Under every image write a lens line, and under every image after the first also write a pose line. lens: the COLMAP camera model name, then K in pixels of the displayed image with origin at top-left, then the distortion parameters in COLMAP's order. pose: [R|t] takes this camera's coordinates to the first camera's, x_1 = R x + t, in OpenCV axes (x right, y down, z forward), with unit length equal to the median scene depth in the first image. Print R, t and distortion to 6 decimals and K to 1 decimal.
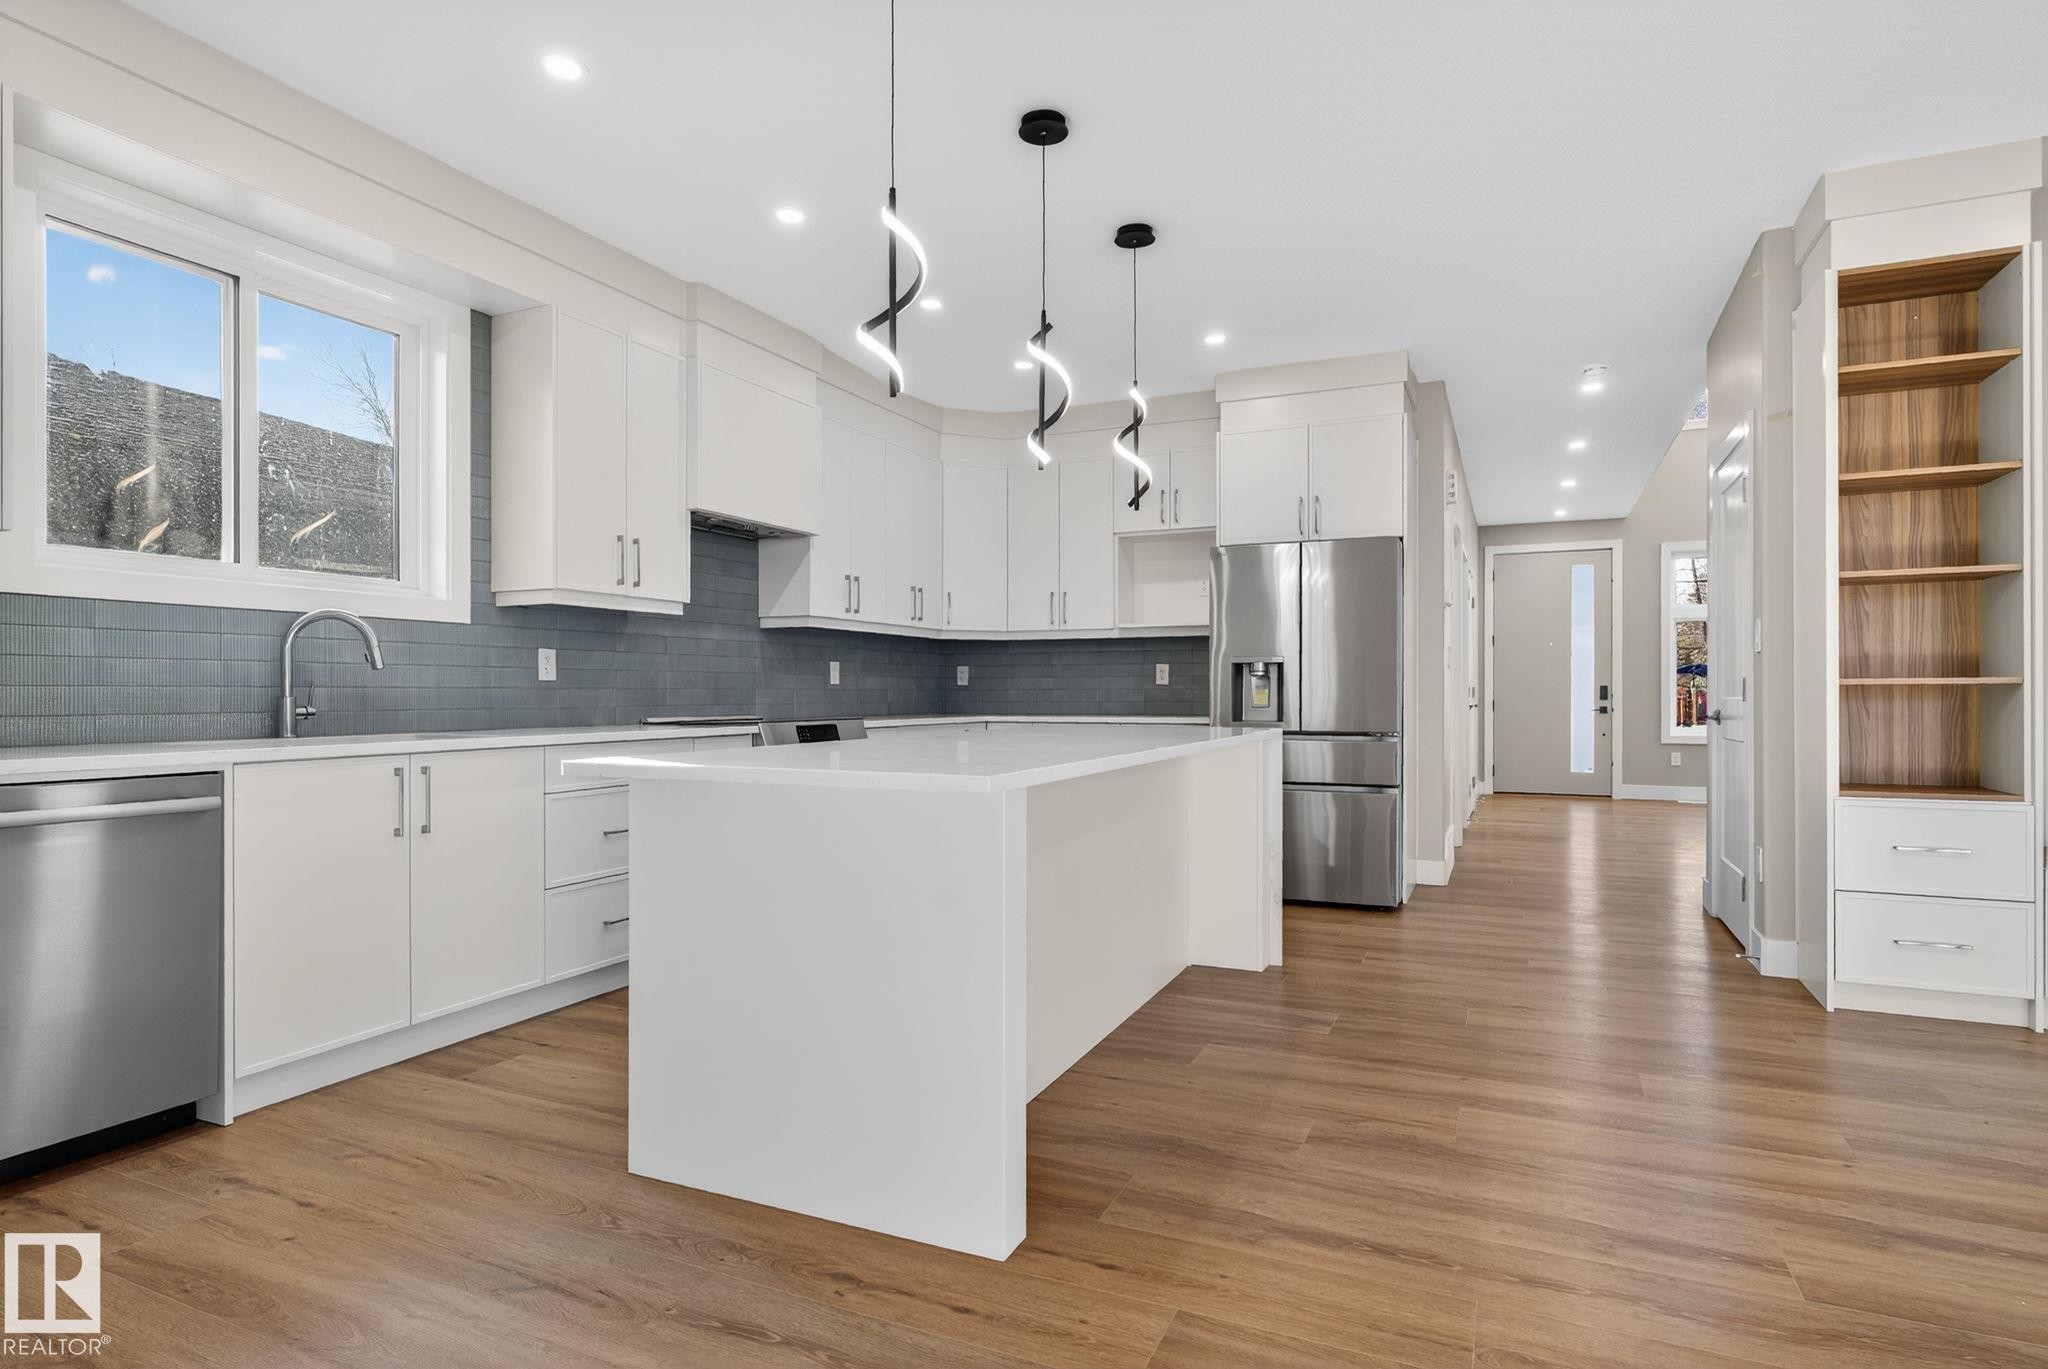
lens RADIAL K [[1076.2, 0, 1032.2], [0, 1076.2, 685.9], [0, 0, 1]] dist [0.000773, 0.000093]
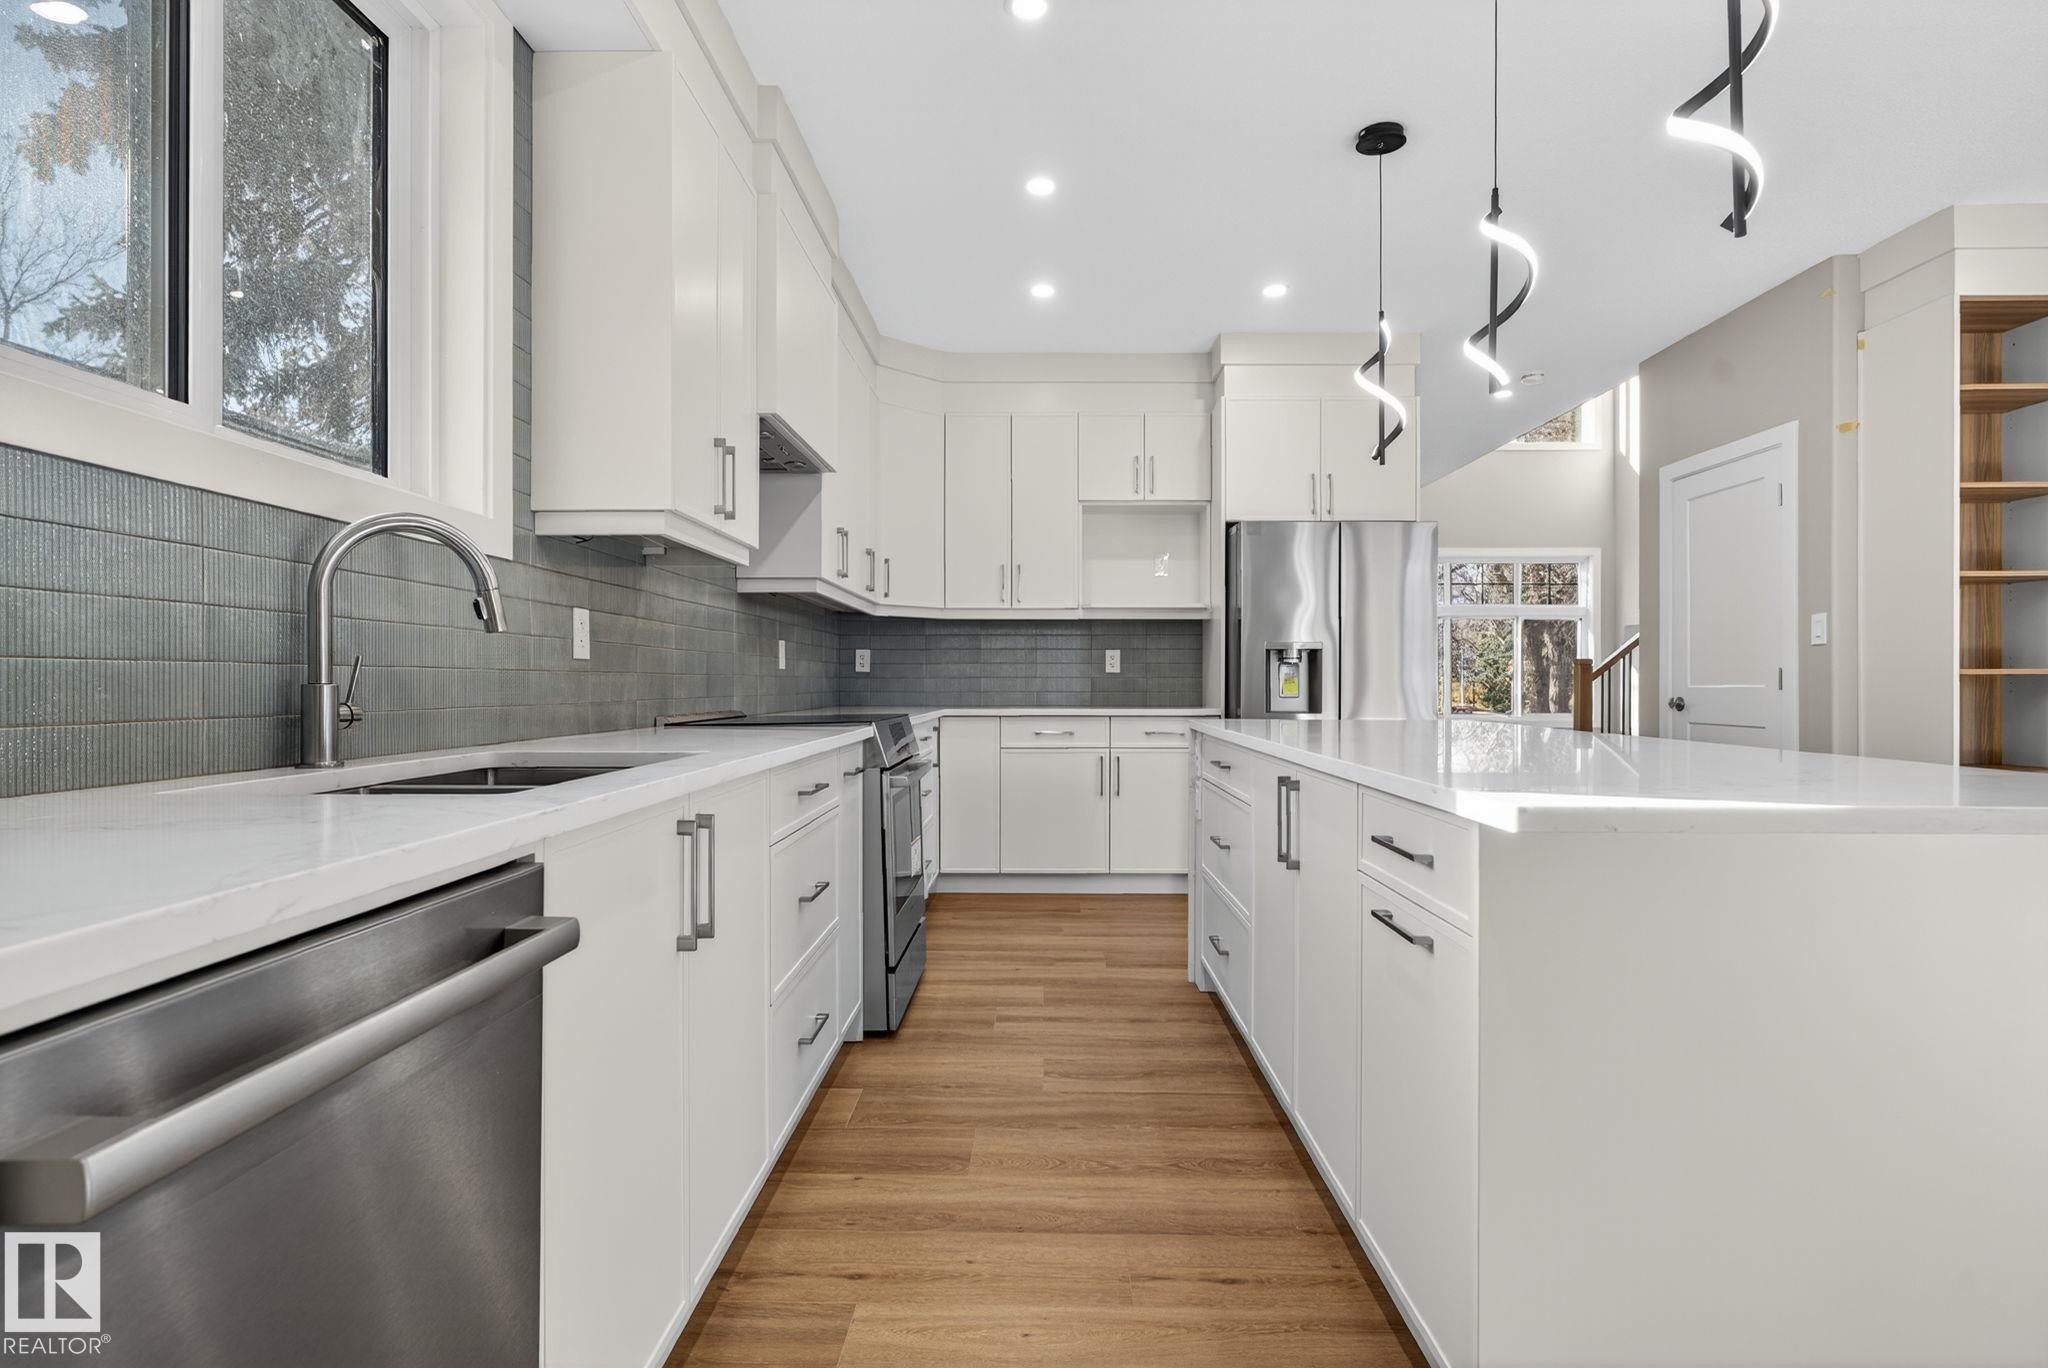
lens RADIAL K [[1055.8, 0, 1028.3], [0, 1055.8, 678.6], [0, 0, 1]] dist [-0.001489, 0.001152]
pose [[0.917119, 0.003063, 0.398602, -0.479444], [-0.004041, 0.999991, 0.001615, 0.004566], [-0.398593, -0.003092, 0.917123, 0.347506]]
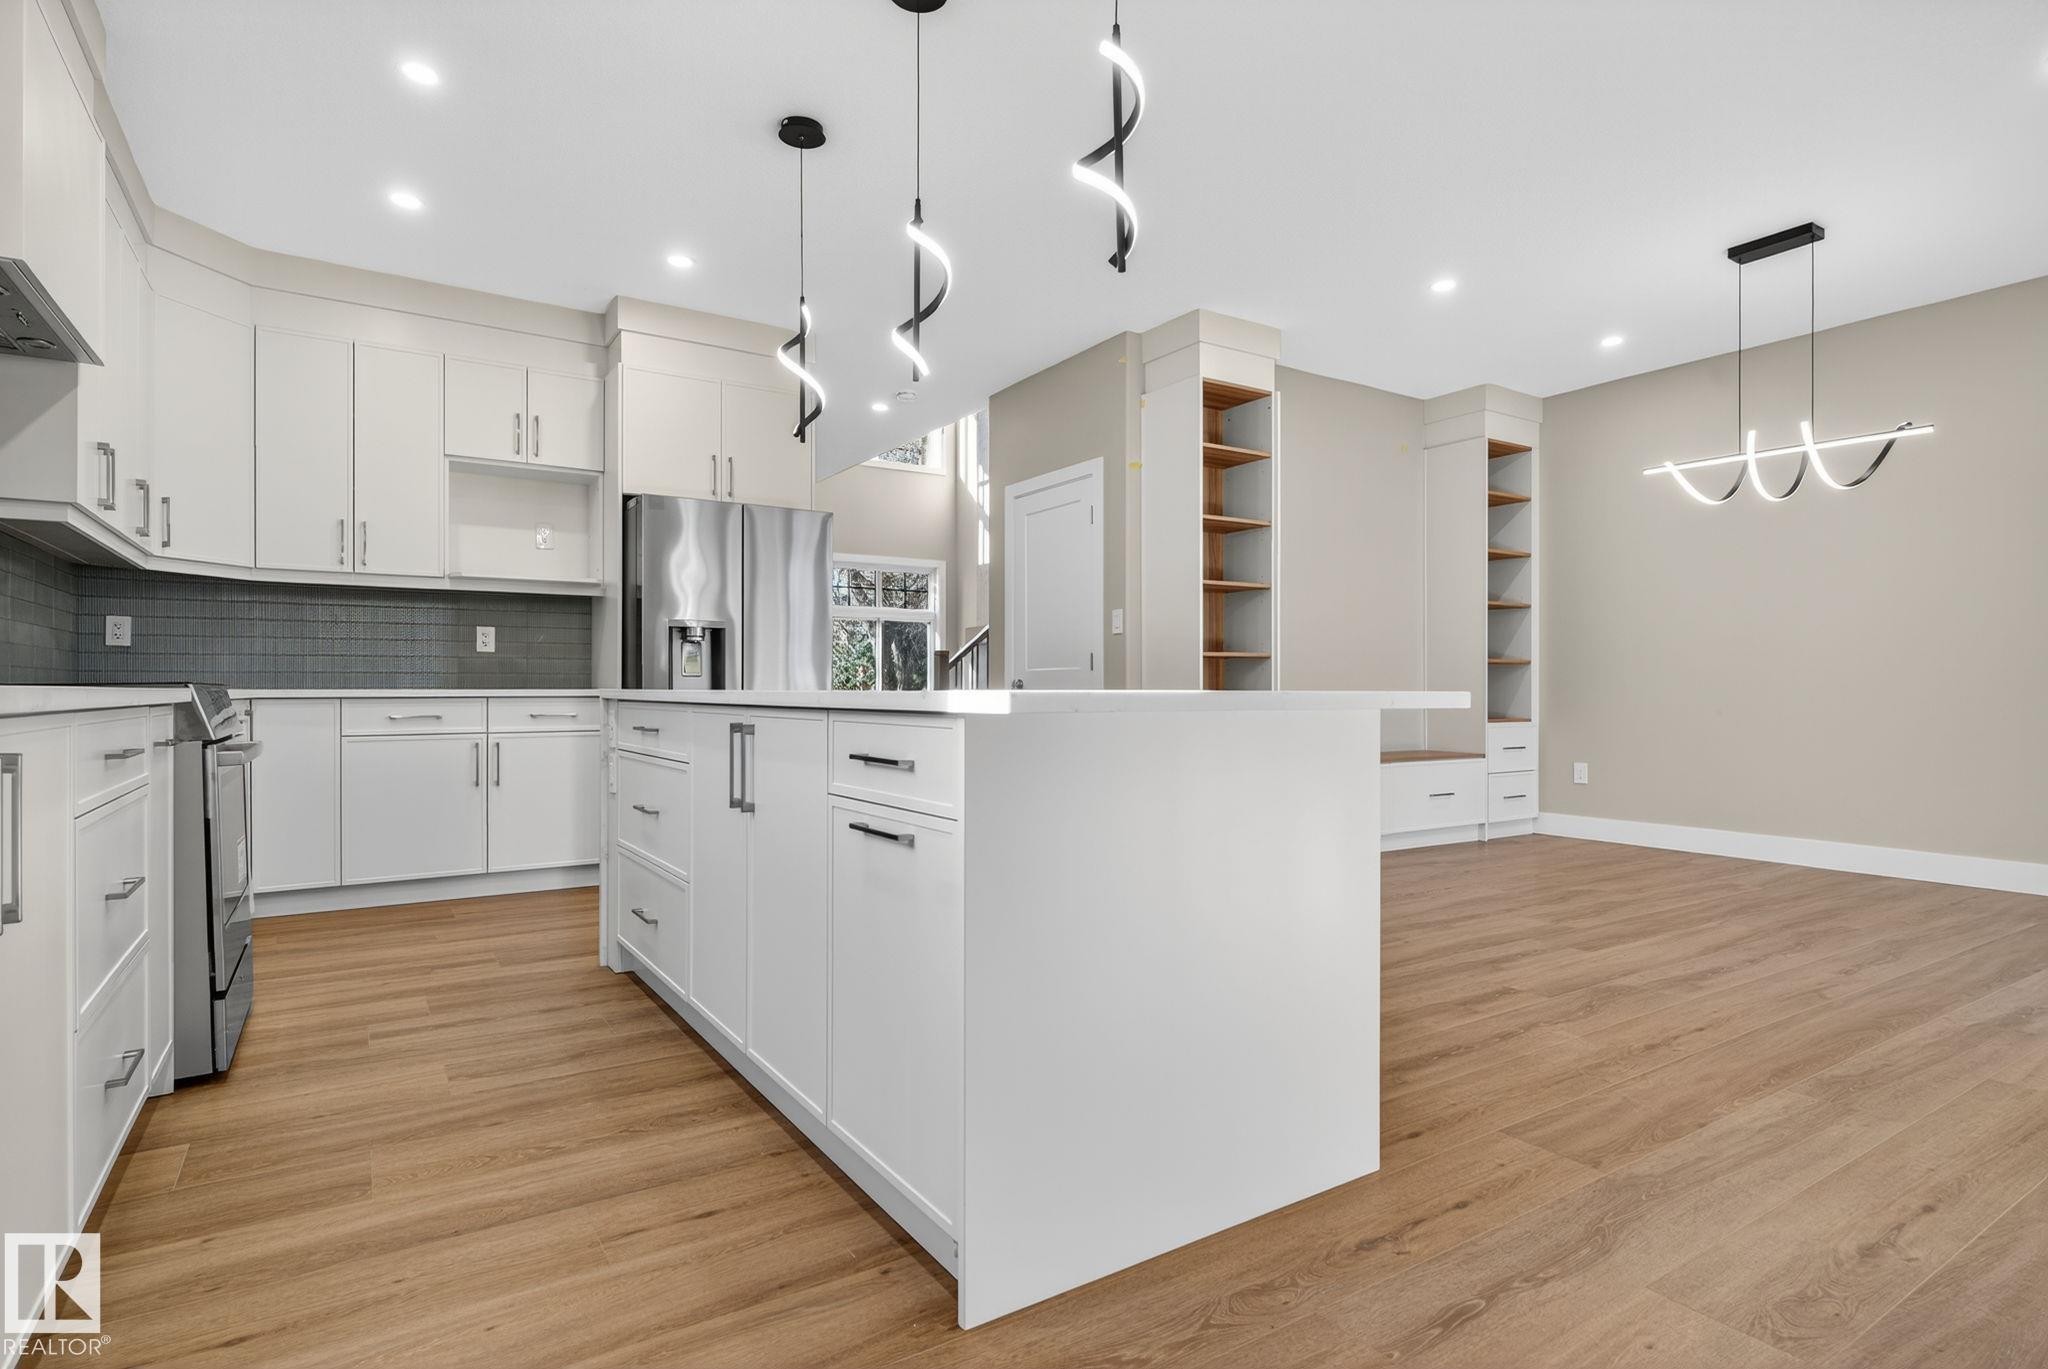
lens RADIAL K [[1050.8, 0, 1032.8], [0, 1050.8, 691.0], [0, 0, 1]] dist [-0.001745, -0.000514]
pose [[0.536001, 0.000367, 0.844217, -0.523854], [-0.005602, 0.999979, 0.003122, 0.037614], [-0.844199, -0.006403, 0.535992, 0.370643]]
